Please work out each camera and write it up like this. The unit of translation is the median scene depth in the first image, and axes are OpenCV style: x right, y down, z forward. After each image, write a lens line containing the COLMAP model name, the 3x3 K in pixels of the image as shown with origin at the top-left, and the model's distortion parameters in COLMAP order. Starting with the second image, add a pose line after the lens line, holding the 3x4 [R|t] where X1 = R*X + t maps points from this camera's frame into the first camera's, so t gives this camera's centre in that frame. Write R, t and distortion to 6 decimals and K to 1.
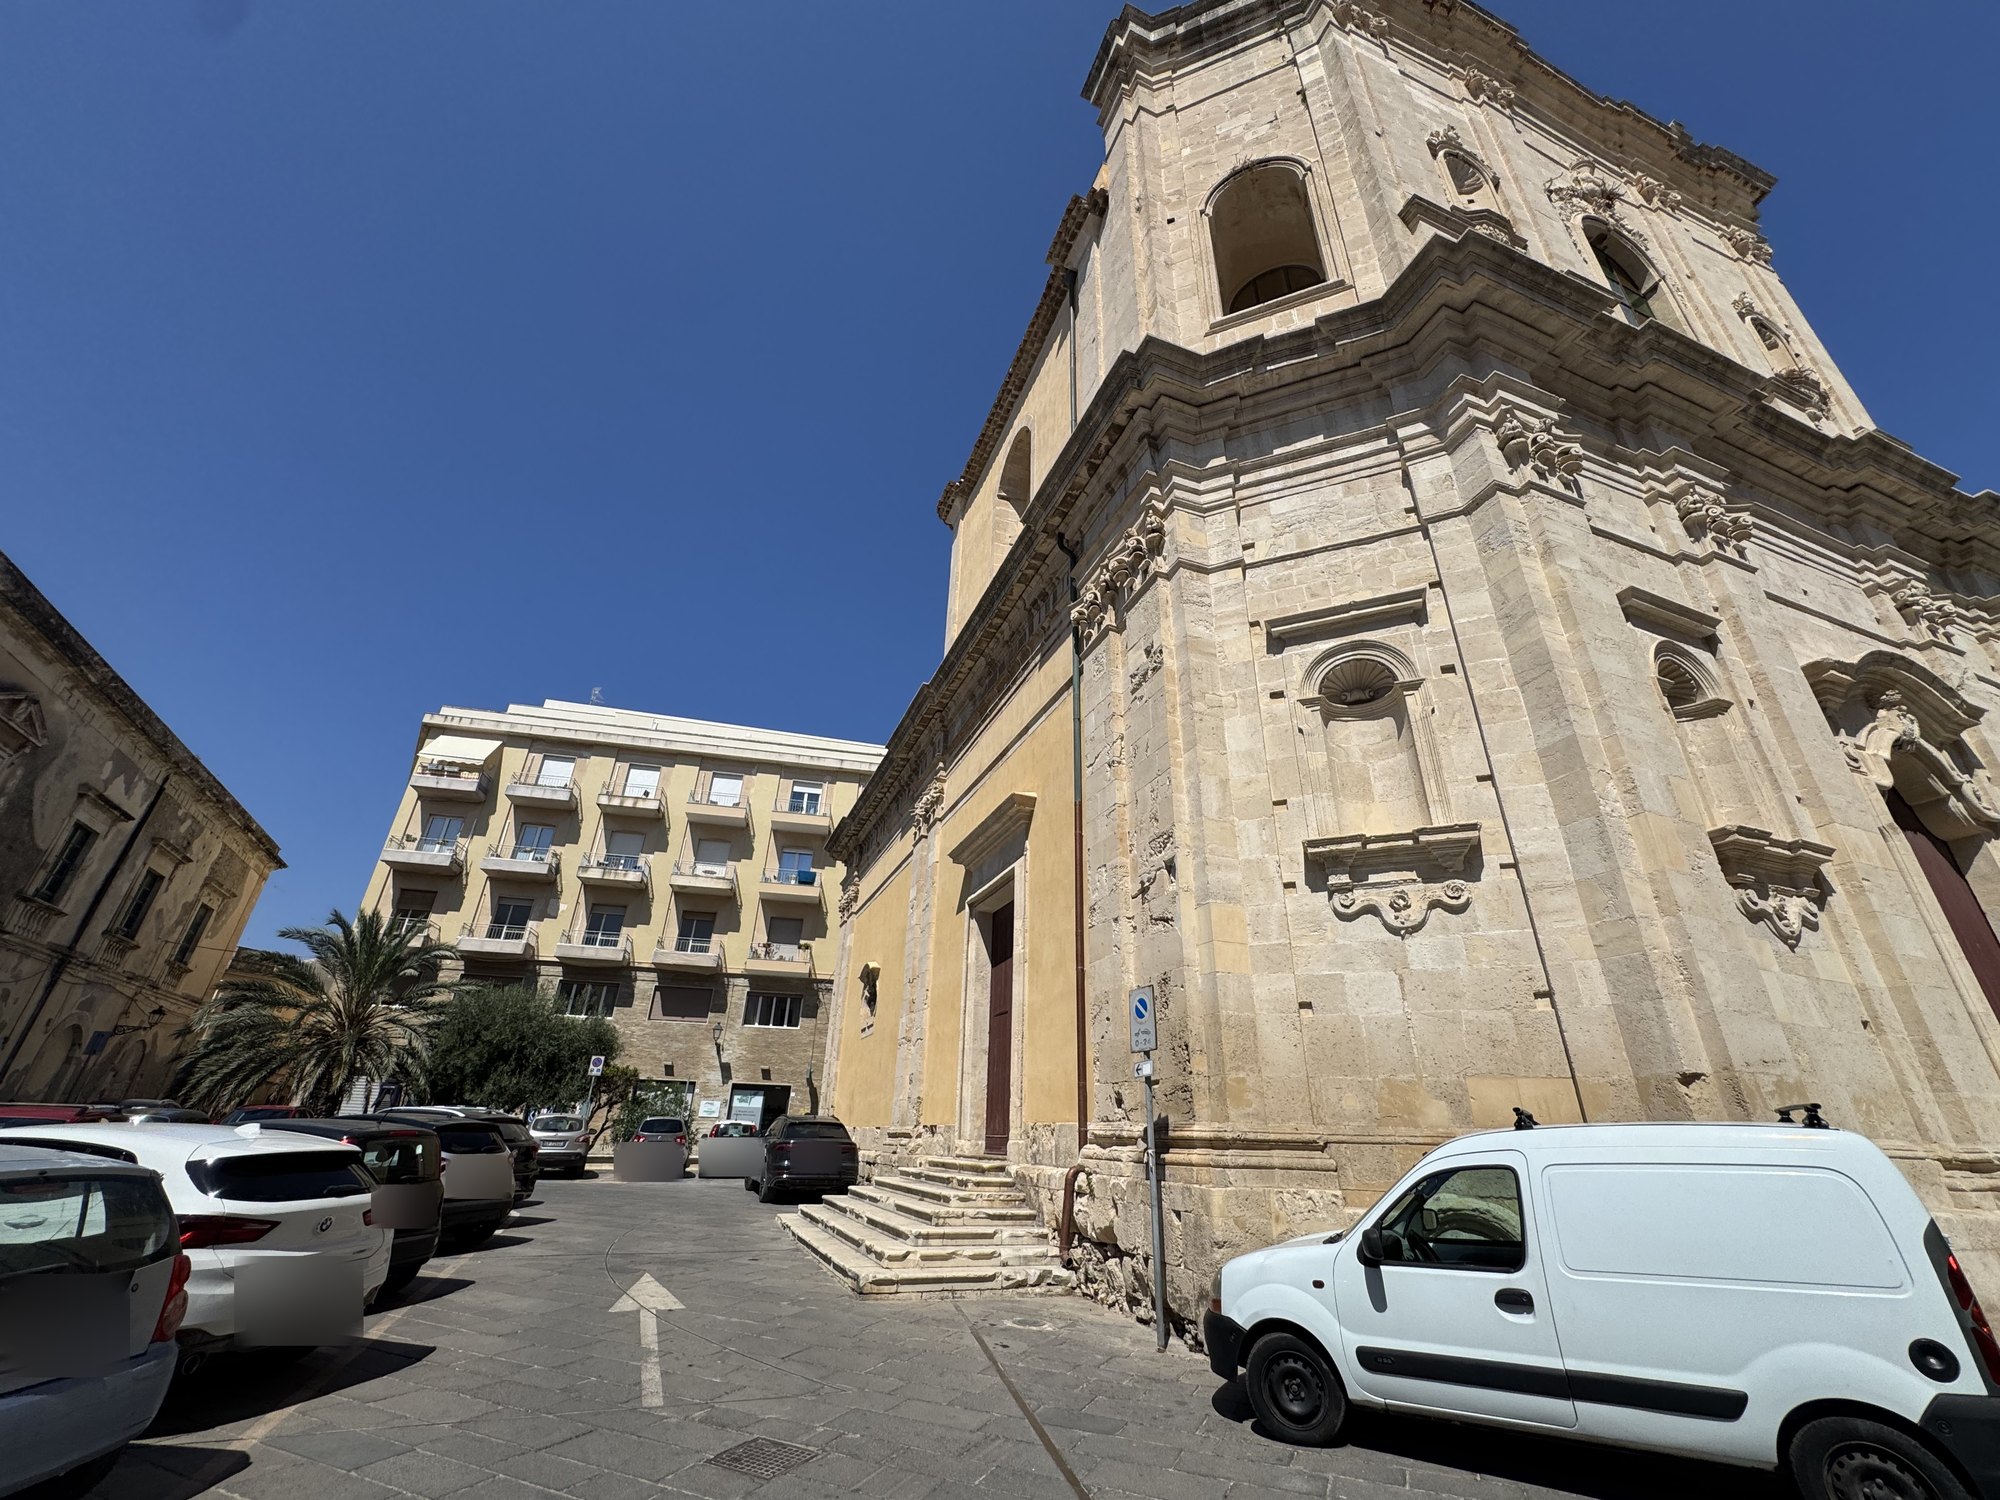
lens RADIAL K [[808.2, 0, 1009.6], [0, 808.2, 745.6], [0, 0, 1]] dist [-0.004762, 0.000871]
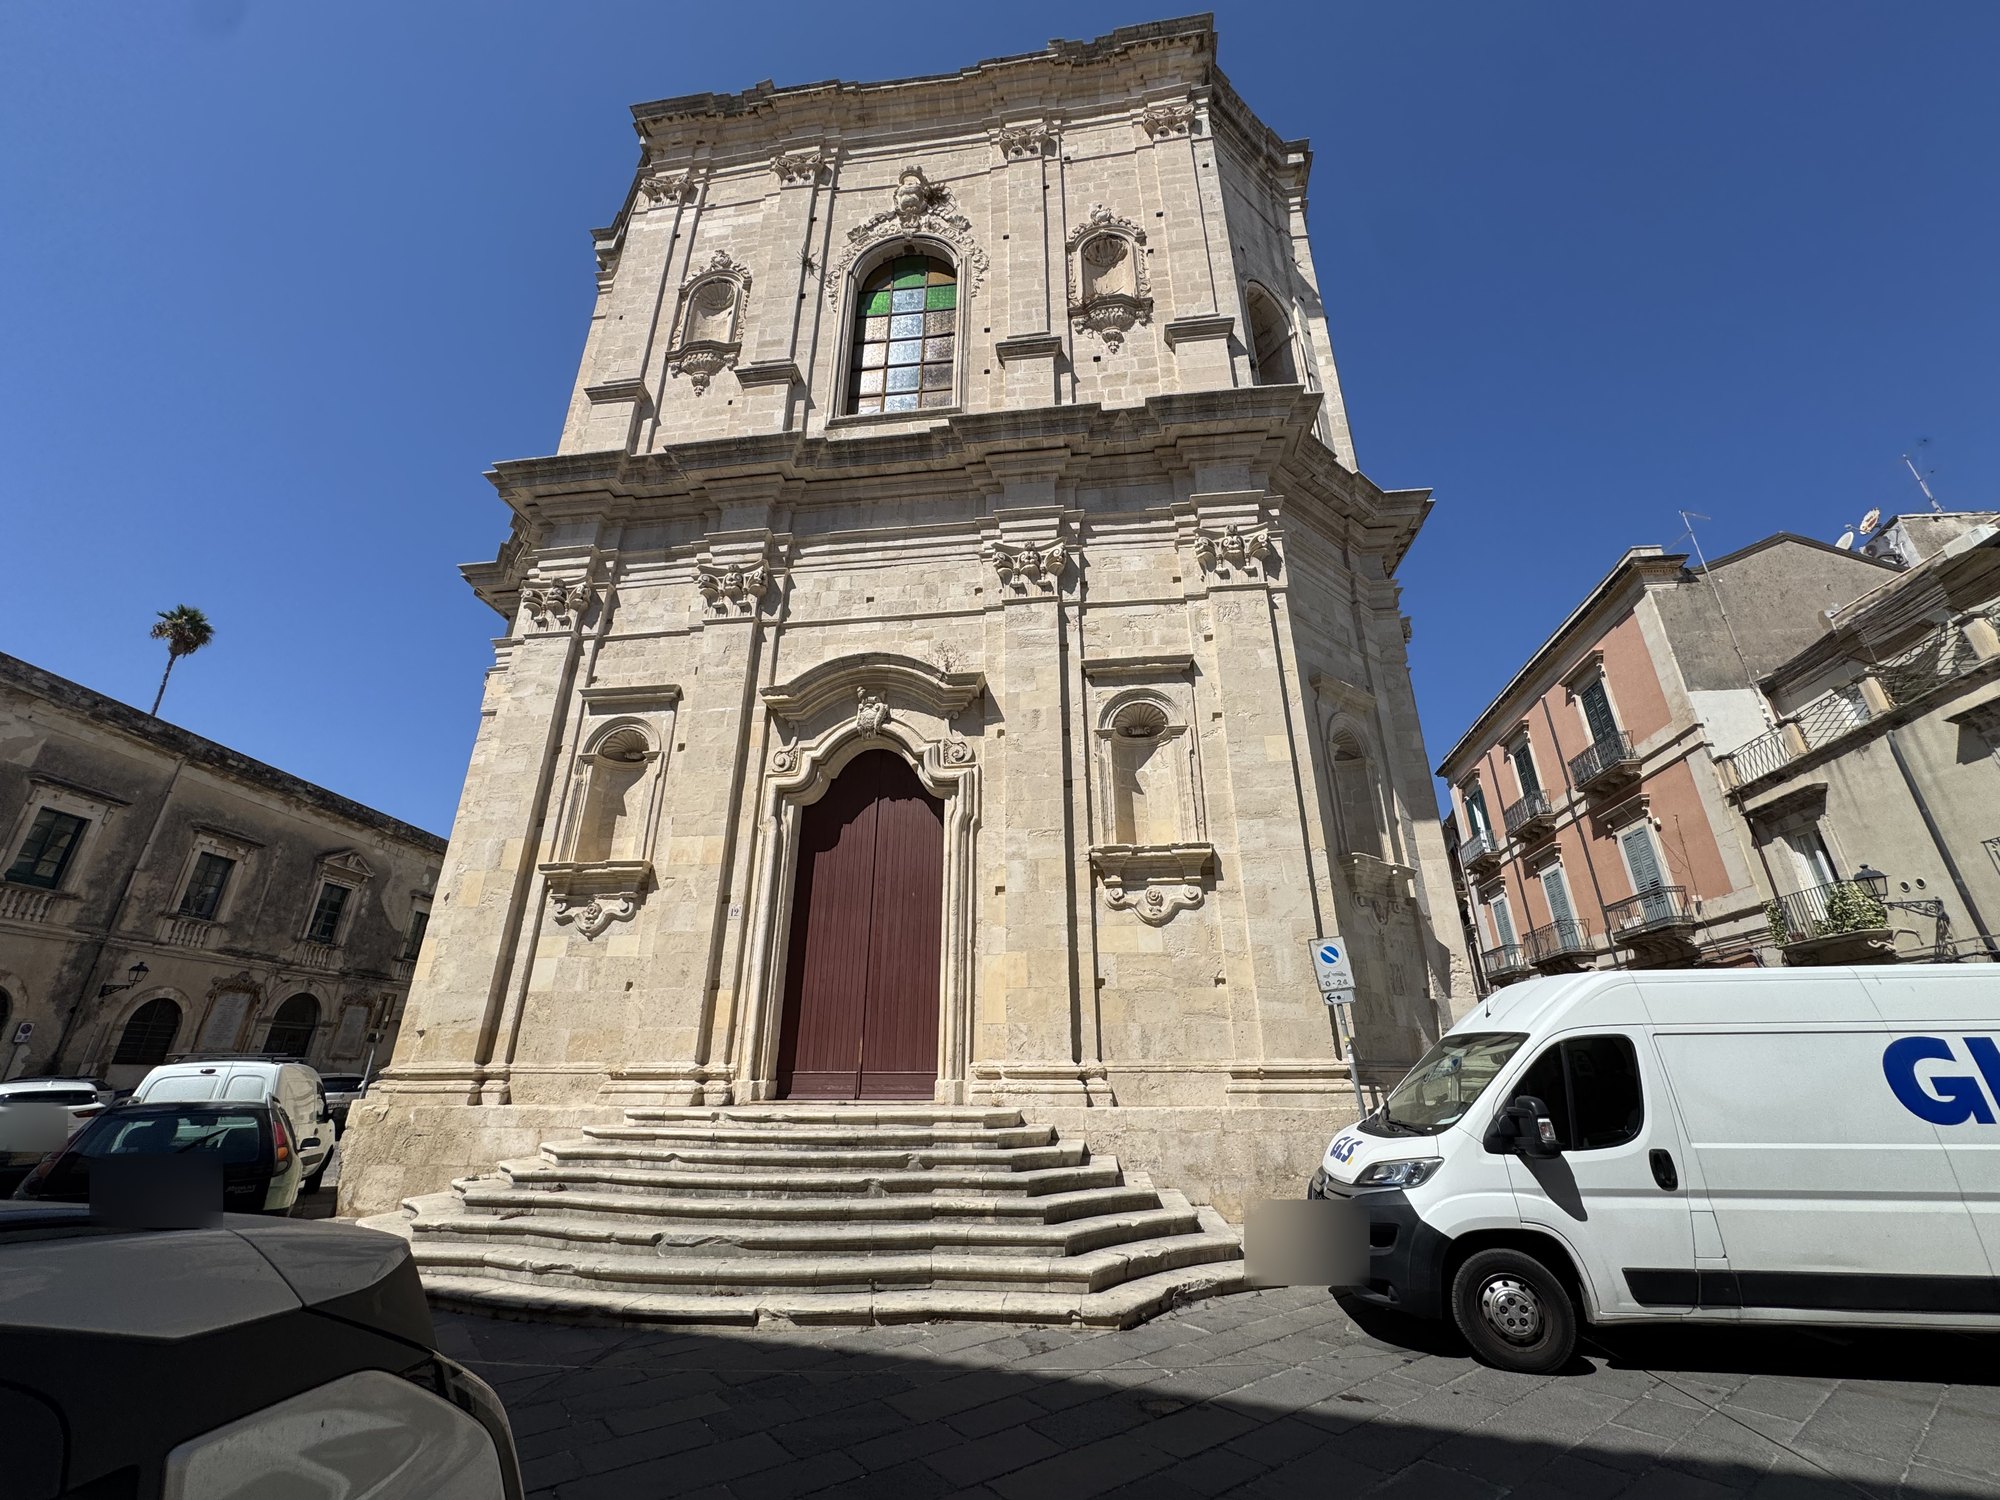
lens RADIAL K [[808.2, 0, 998.5], [0, 808.2, 746.8], [0, 0, 1]] dist [-0.004762, 0.000871]
pose [[0.880546, -0.205260, -0.427210, 0.742347], [0.232115, 0.972625, 0.011113, 0.020997], [0.413234, -0.108947, 0.904084, 0.001334]]
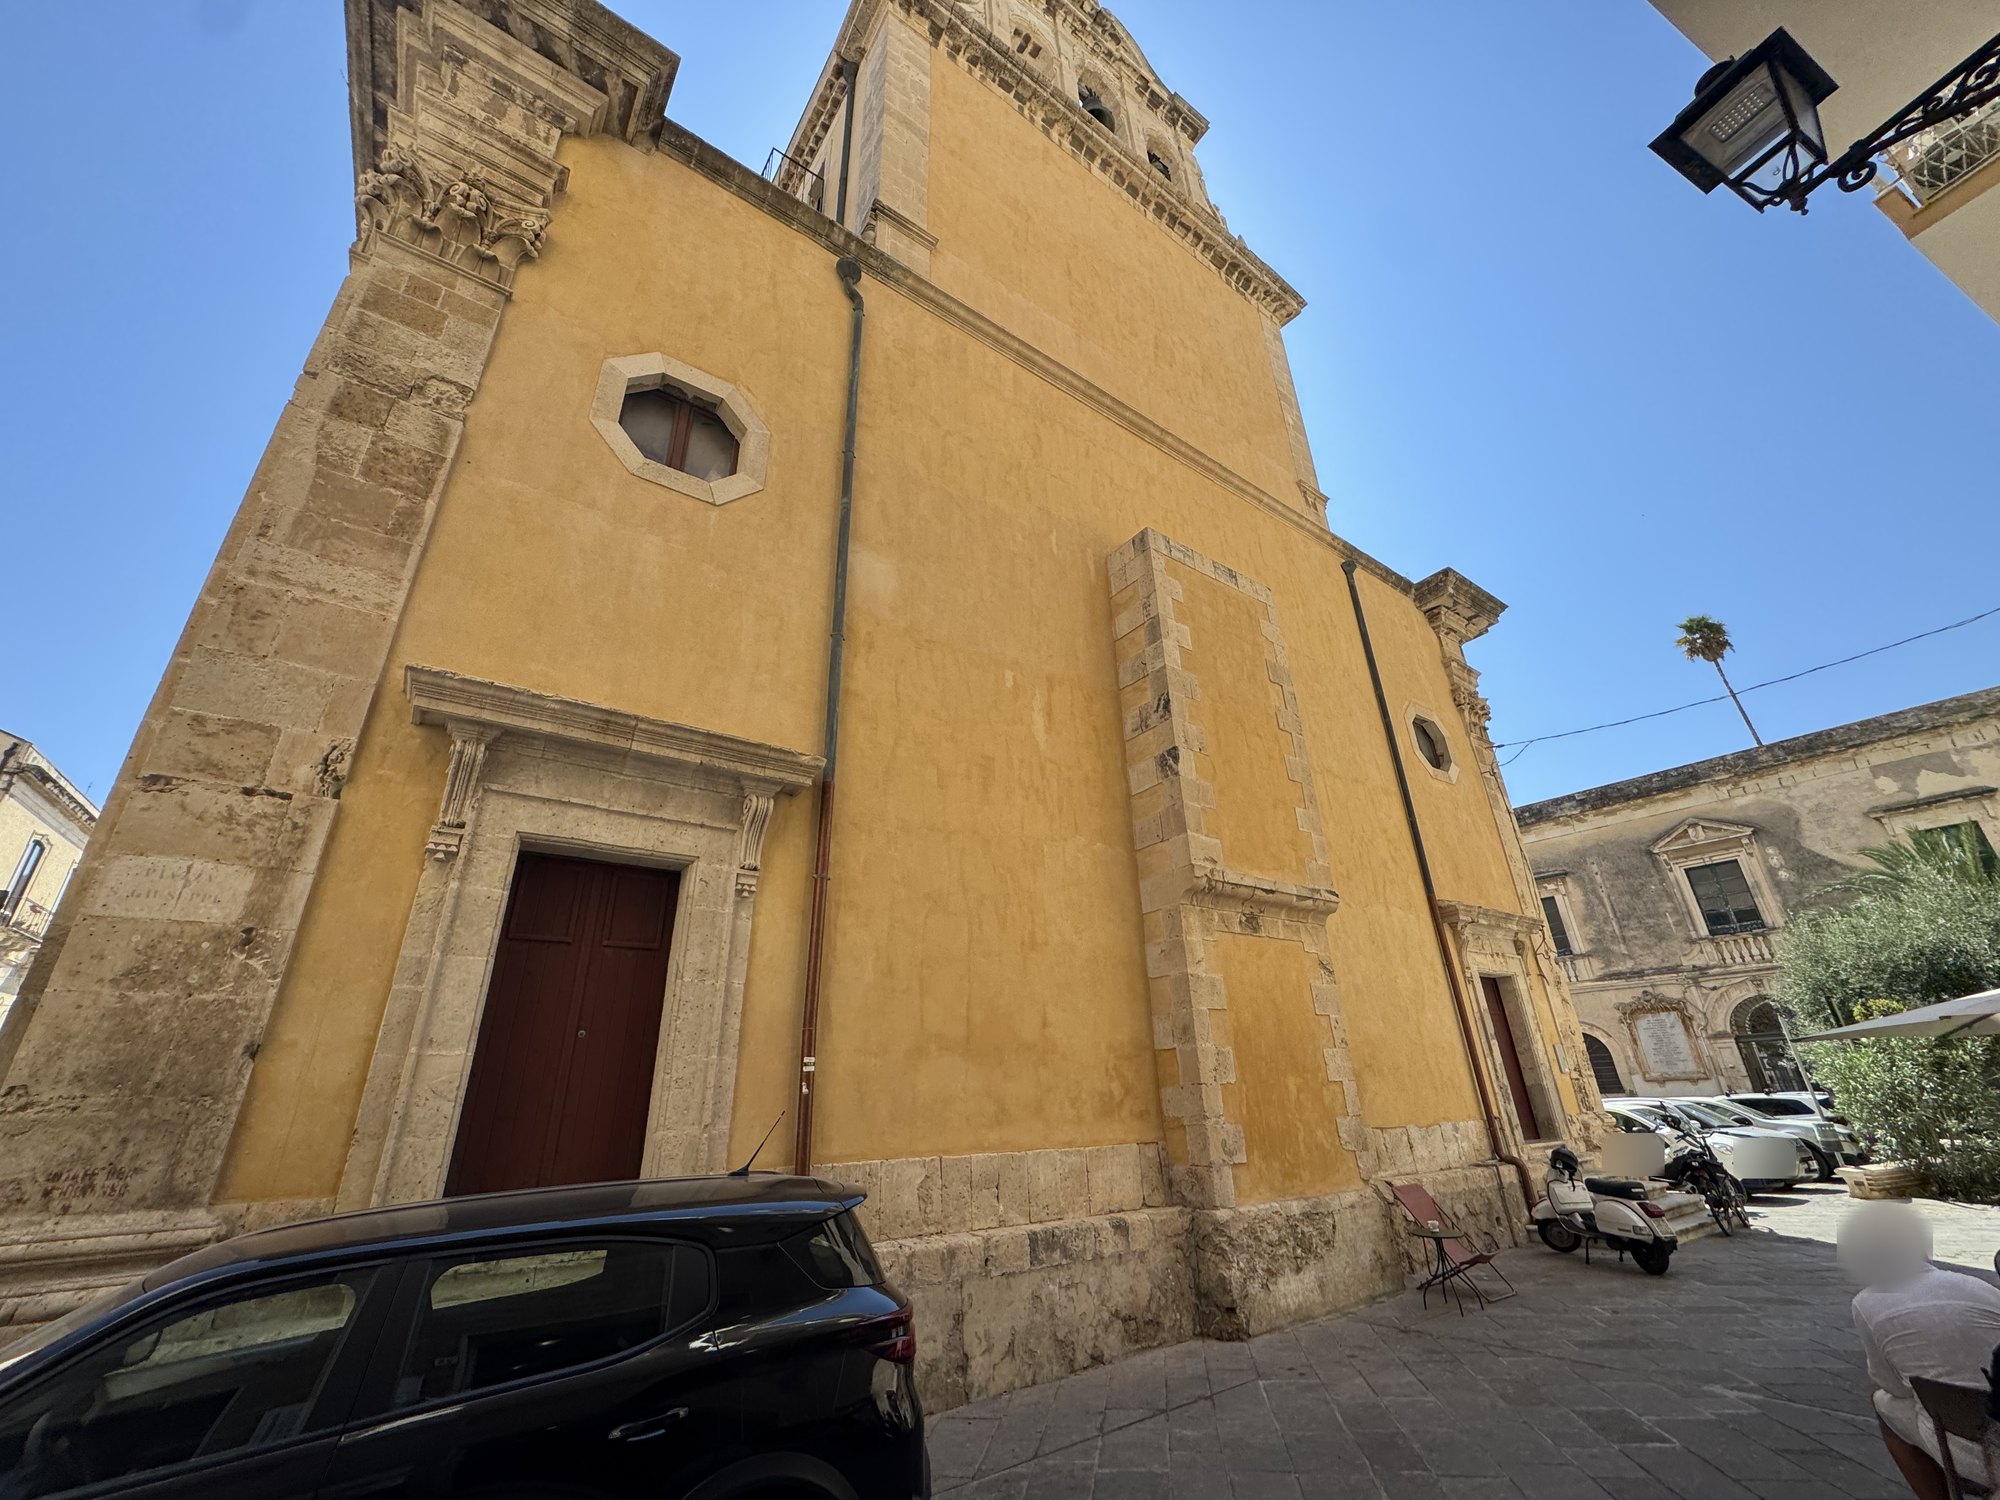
lens RADIAL K [[808.2, 0, 1012.6], [0, 808.2, 741.7], [0, 0, 1]] dist [-0.004762, 0.000871]
pose [[-0.969018, -0.101035, -0.225382, 0.269886], [0.111613, 0.634899, -0.764490, 0.718212], [0.220335, -0.765960, -0.603952, 1.504203]]
